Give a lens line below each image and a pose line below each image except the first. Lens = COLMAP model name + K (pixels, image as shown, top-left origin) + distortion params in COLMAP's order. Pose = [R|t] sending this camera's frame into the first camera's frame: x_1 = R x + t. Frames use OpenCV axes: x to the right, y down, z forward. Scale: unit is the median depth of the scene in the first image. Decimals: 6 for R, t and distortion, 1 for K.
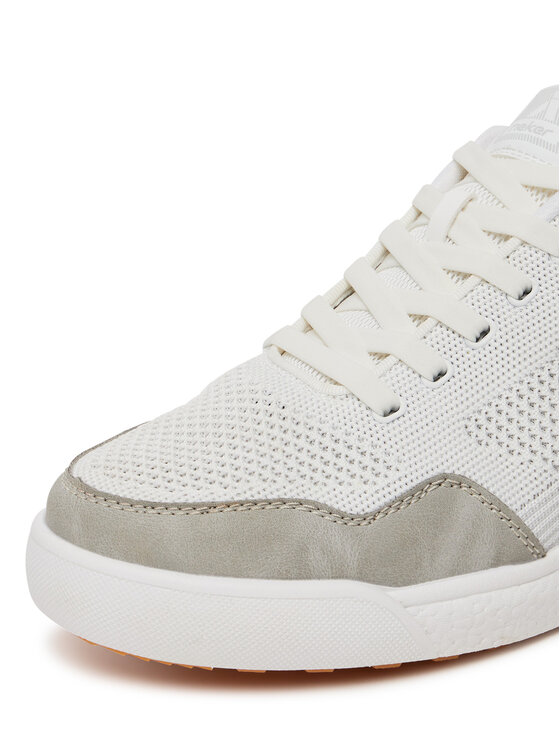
lens RADIAL K [[1544.2, 0, 280.0], [0, 1544.2, 373.0], [0, 0, 1]] dist [-0.057729, -0.212866]
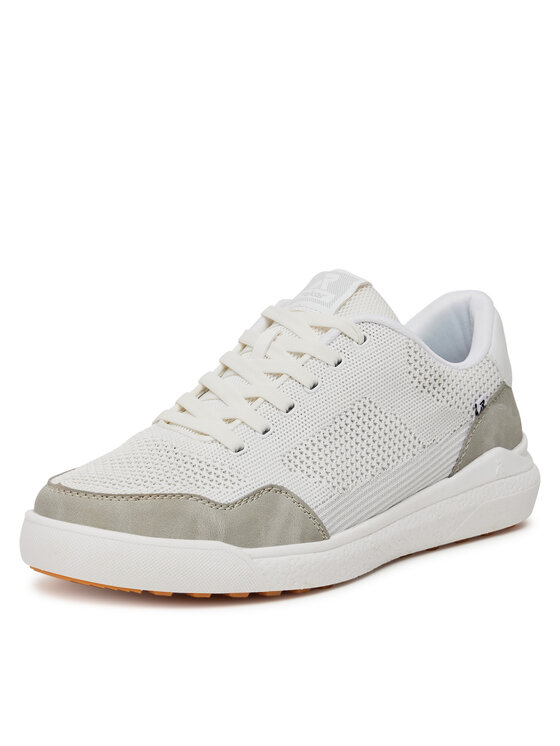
lens RADIAL K [[2192.4, 0, 280.0], [0, 2192.4, 373.0], [0, 0, 1]] dist [0.043516, 0.149421]
pose [[0.981806, 0.016453, 0.189174, -0.338219], [0.019563, 0.982174, -0.186953, 0.390195], [-0.188877, 0.187253, 0.963982, -1.333140]]
